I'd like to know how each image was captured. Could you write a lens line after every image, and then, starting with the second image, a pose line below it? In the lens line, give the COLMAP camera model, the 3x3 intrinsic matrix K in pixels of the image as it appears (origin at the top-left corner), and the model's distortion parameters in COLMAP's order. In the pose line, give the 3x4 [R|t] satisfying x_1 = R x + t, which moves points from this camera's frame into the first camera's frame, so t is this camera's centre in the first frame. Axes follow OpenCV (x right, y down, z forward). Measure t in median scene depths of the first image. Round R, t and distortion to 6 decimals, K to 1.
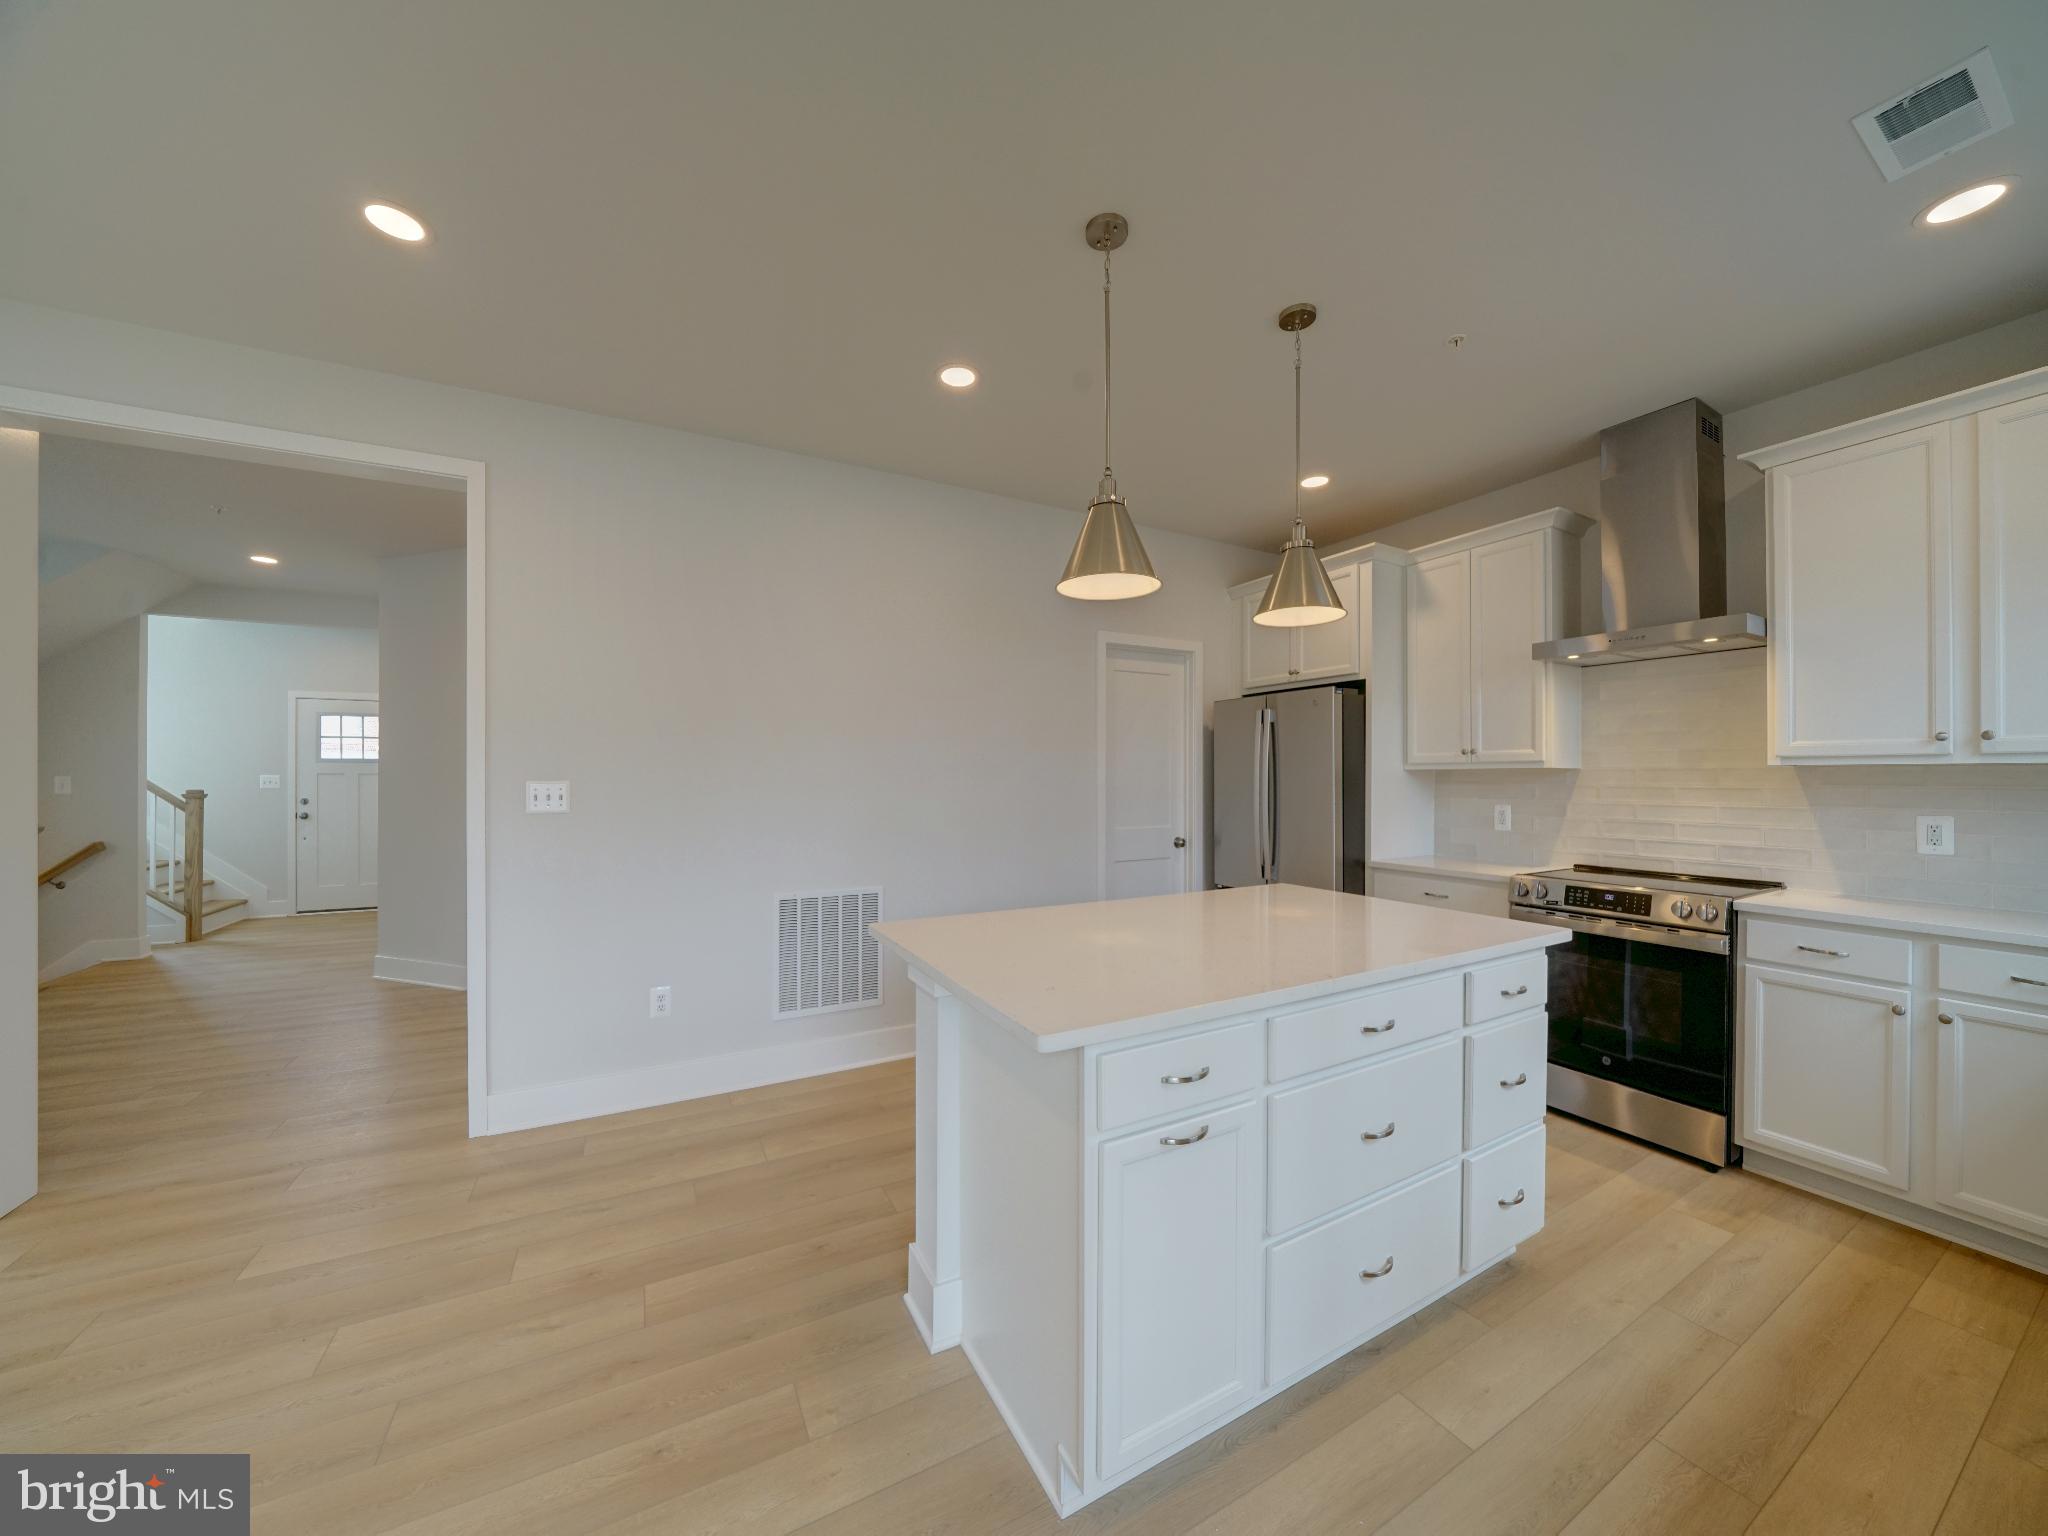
lens RADIAL K [[710.3, 0, 1023.5], [0, 710.3, 776.8], [0, 0, 1]] dist [0.000063, 0.000007]
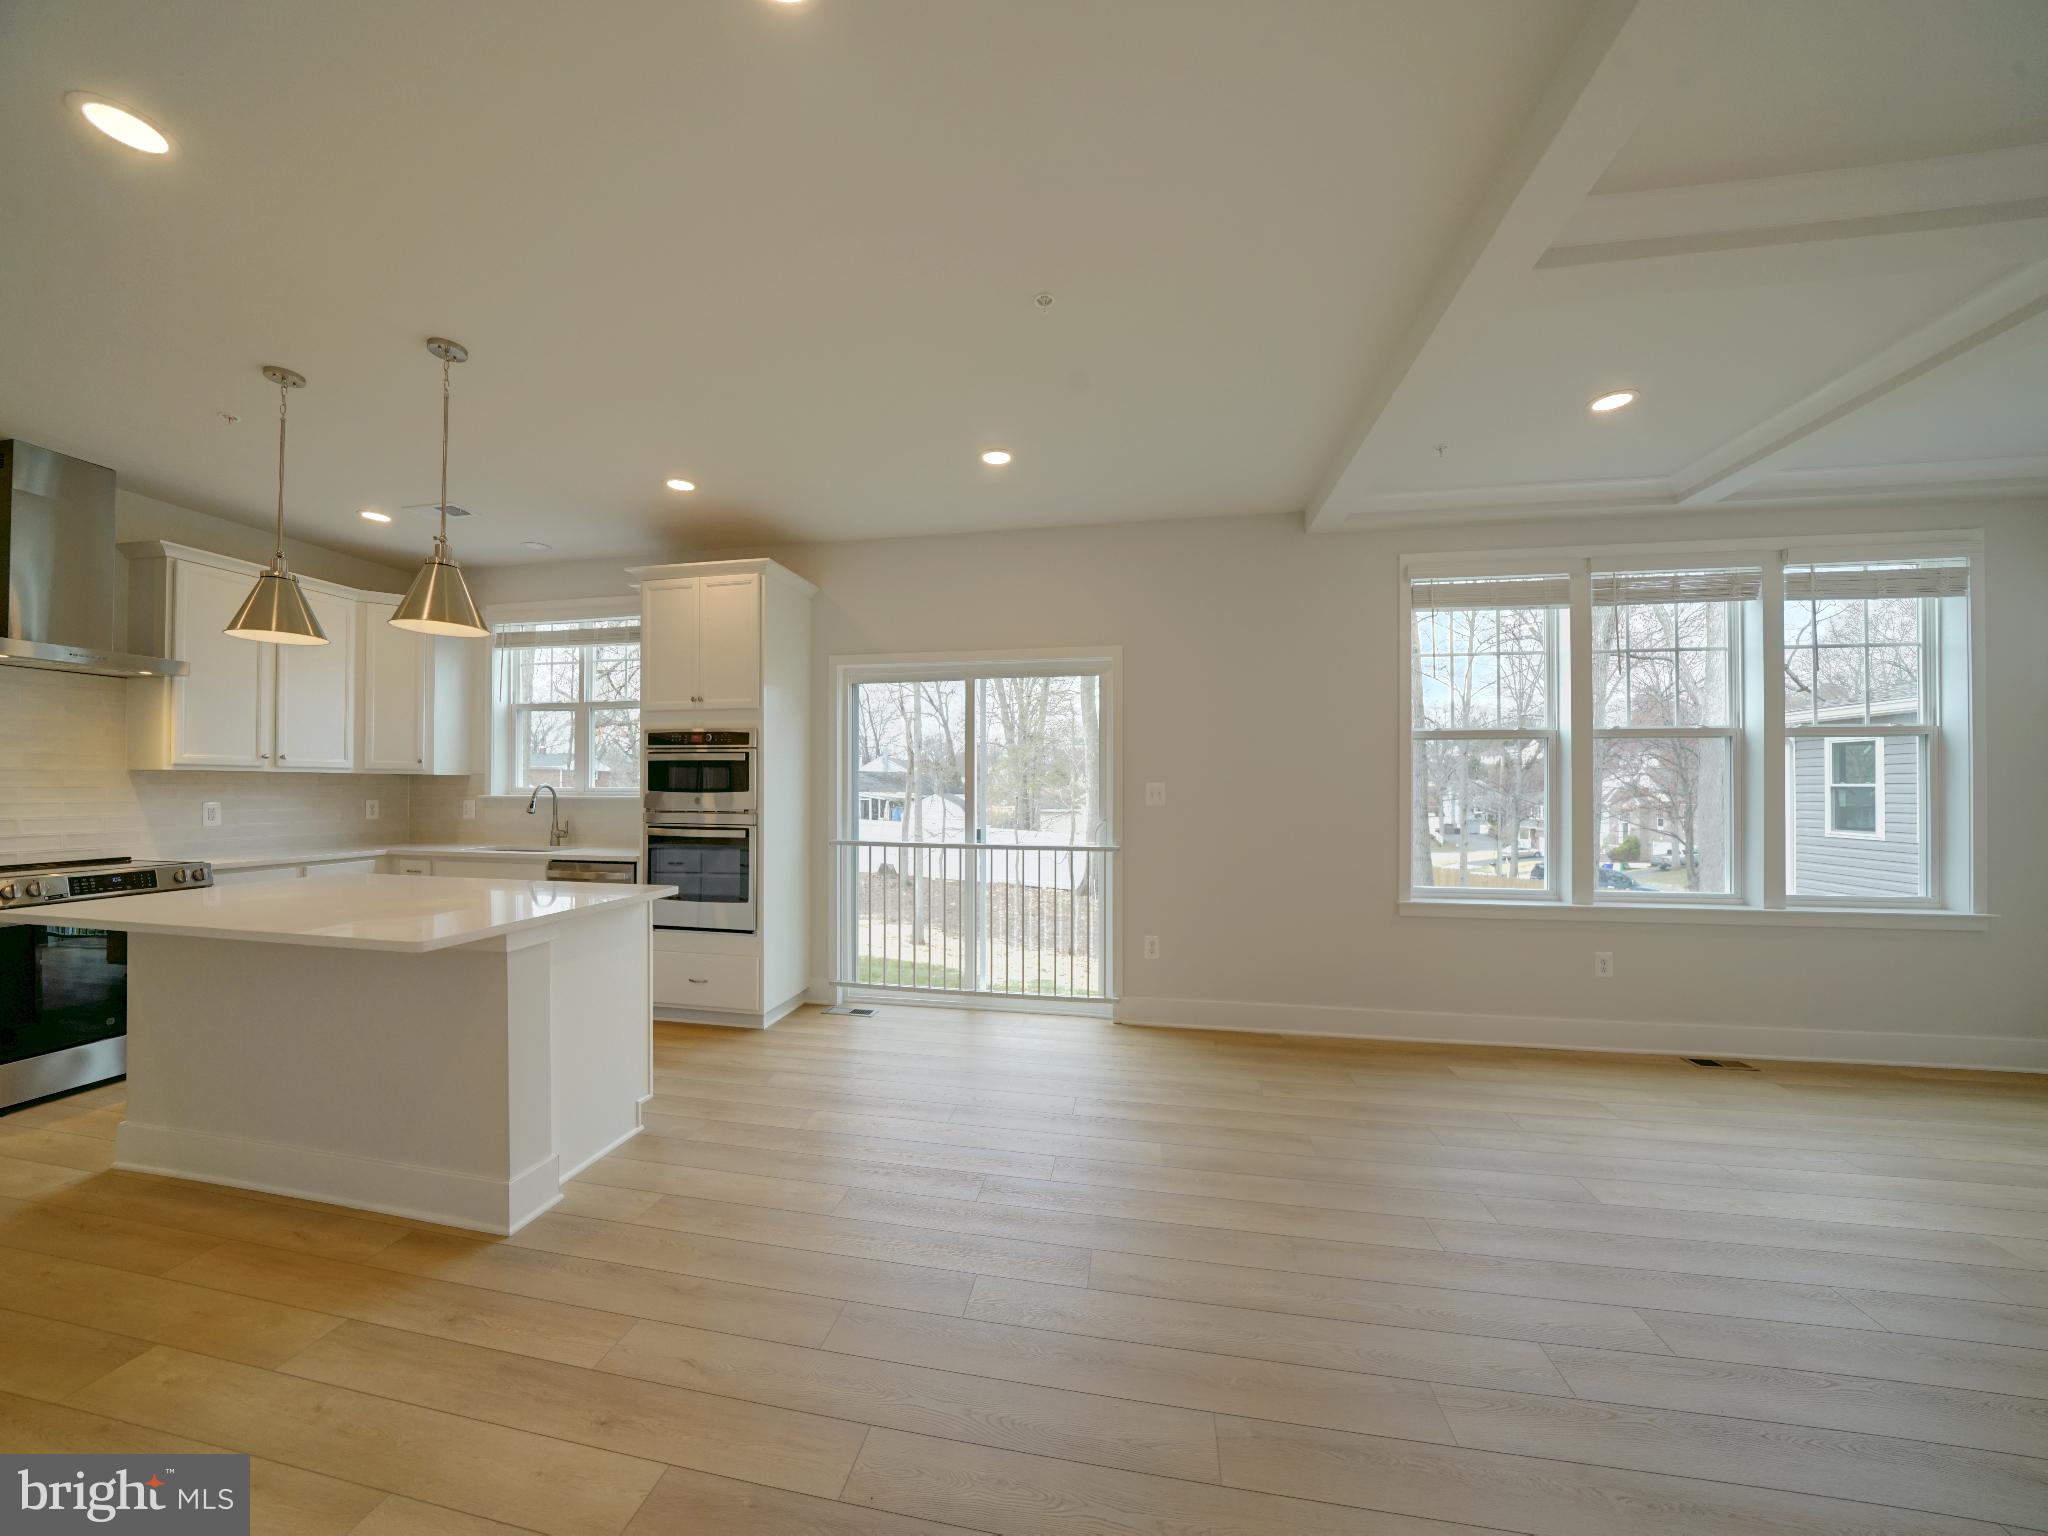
lens RADIAL K [[710.3, 0, 1024.0], [0, 710.3, 779.4], [0, 0, 1]] dist [0.000063, 0.000007]
pose [[-0.772587, 0.002362, 0.634904, -1.031263], [-0.006767, 0.999906, -0.011955, 0.007650], [-0.634873, -0.013533, -0.772498, 0.920688]]
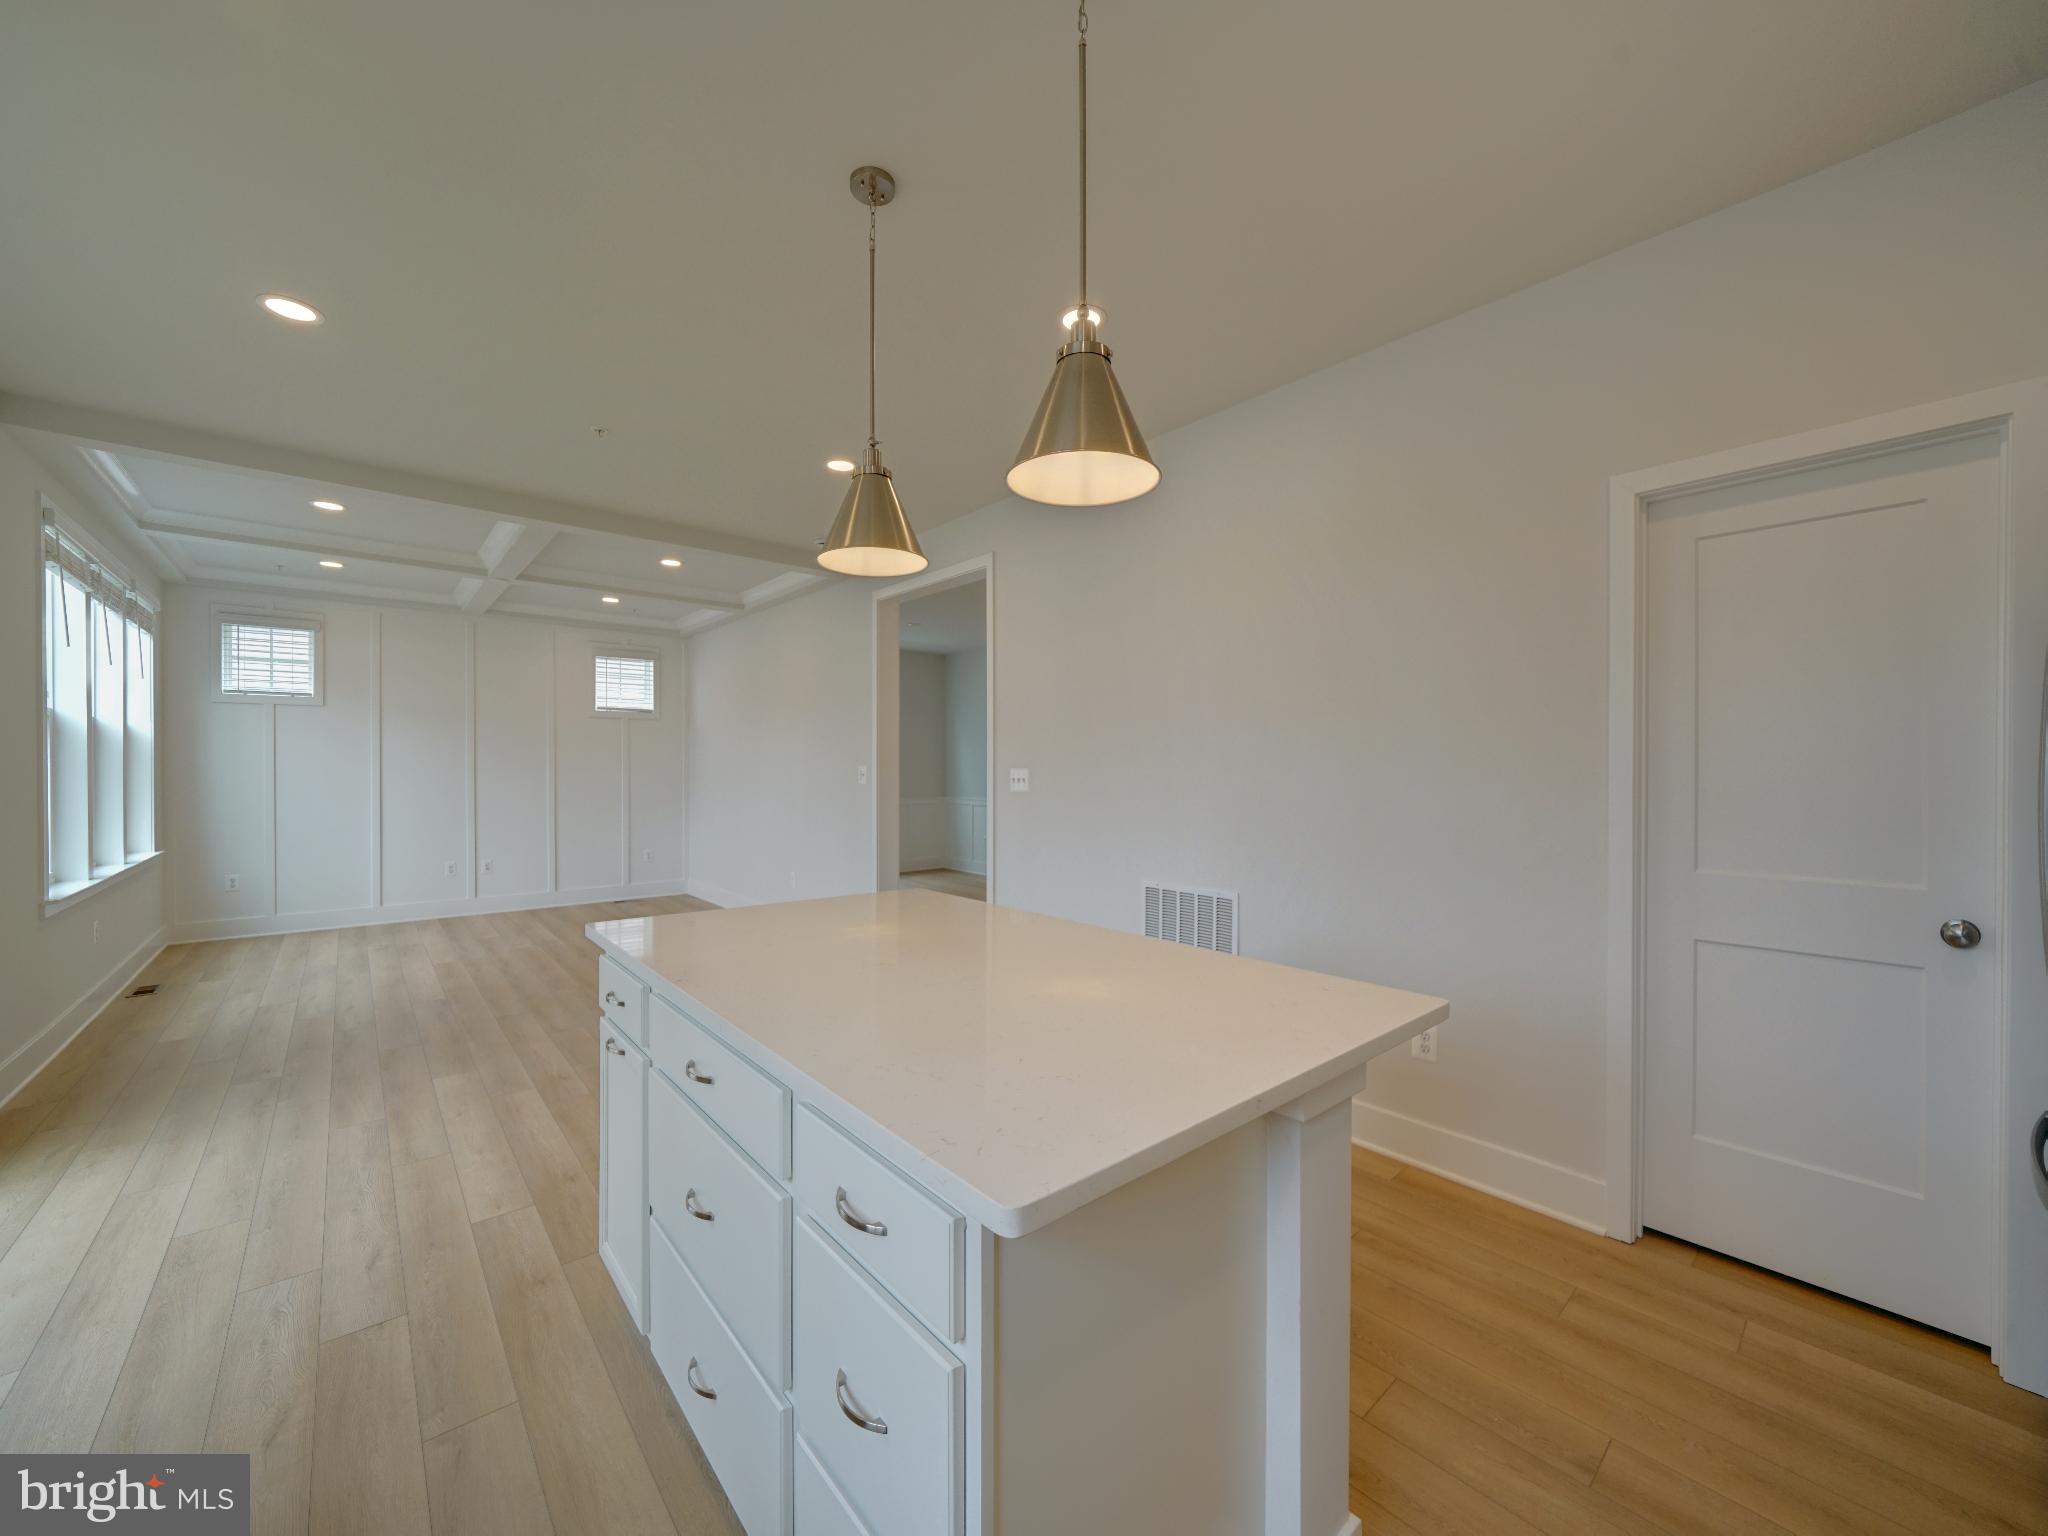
lens RADIAL K [[808.1, 0, 1028.1], [0, 808.1, 768.9], [0, 0, 1]] dist [-0.000606, -0.000030]
pose [[0.214192, 0.002804, -0.976787, 0.865914], [-0.000465, 0.999996, 0.002769, 0.002723], [0.976791, -0.000139, 0.214193, 0.682653]]
